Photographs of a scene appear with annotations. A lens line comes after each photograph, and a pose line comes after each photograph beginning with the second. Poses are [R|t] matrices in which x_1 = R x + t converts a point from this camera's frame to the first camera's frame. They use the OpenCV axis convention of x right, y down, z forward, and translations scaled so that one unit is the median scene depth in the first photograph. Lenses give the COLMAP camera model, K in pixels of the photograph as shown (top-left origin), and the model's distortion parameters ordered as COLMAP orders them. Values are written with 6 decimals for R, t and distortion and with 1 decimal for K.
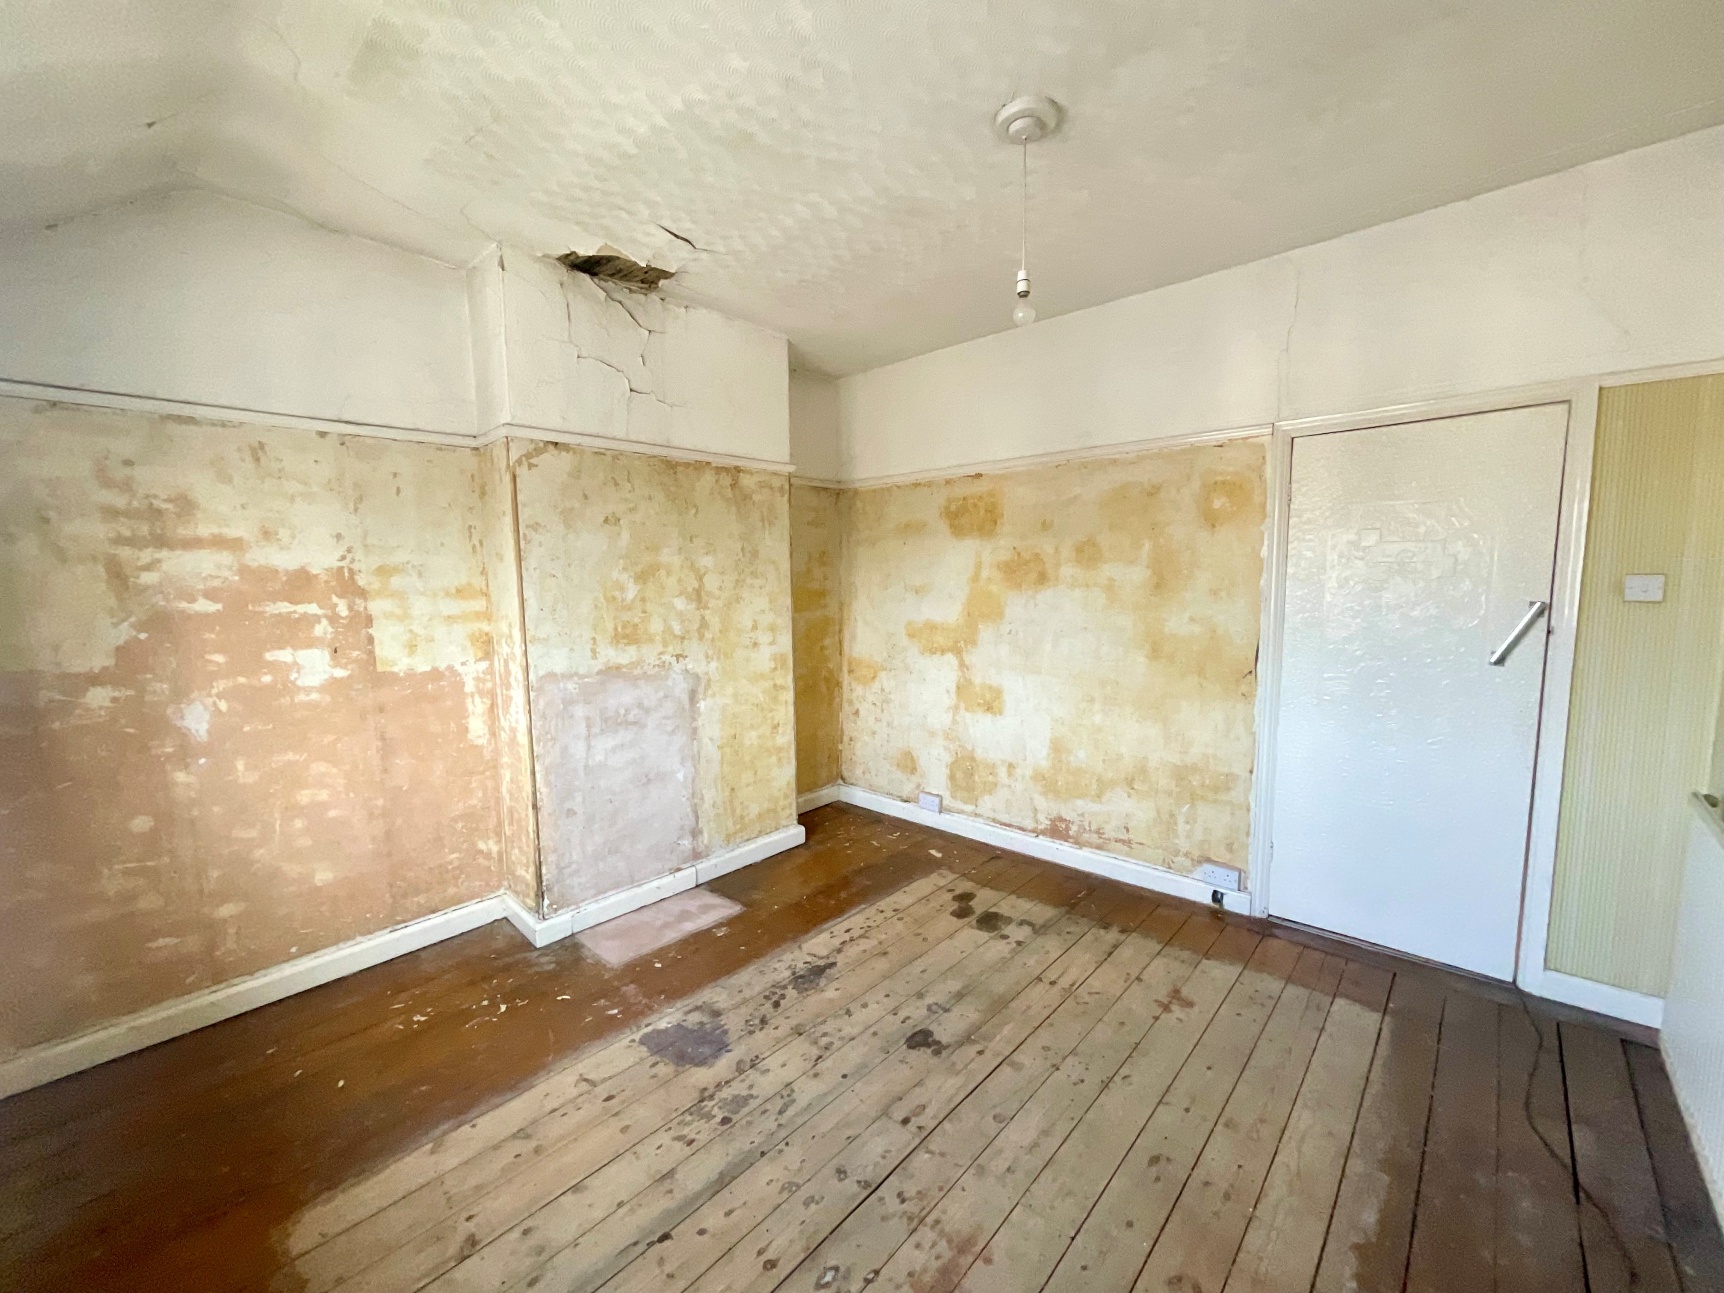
lens RADIAL K [[695.6, 0, 862.5], [0, 695.6, 644.4], [0, 0, 1]] dist [-0.004344, -0.001179]
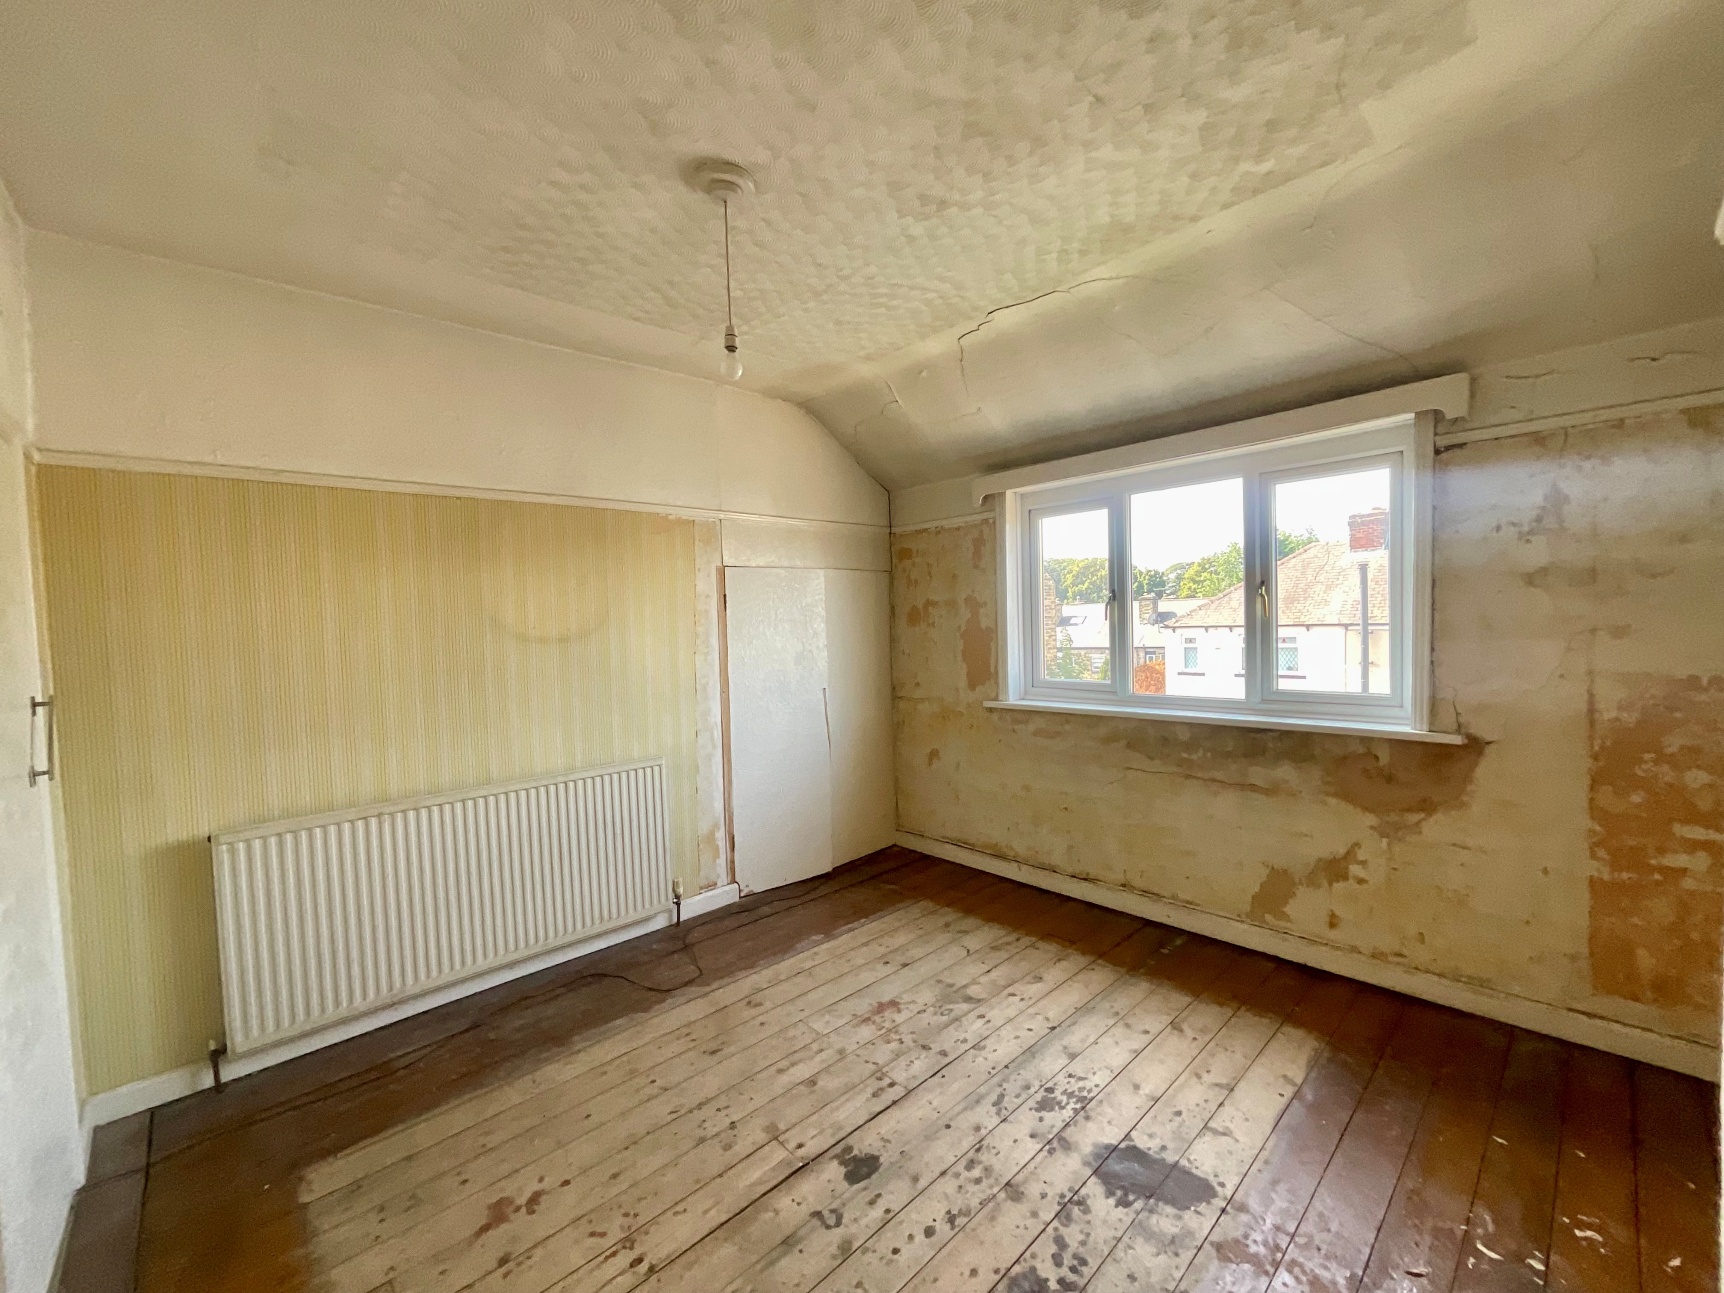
lens RADIAL K [[695.6, 0, 860.3], [0, 695.6, 656.6], [0, 0, 1]] dist [-0.004344, -0.001179]
pose [[-0.995625, 0.043022, 0.082947, -0.011888], [0.055079, 0.987295, 0.149049, -0.178898], [-0.075480, 0.152966, -0.985345, 1.805163]]
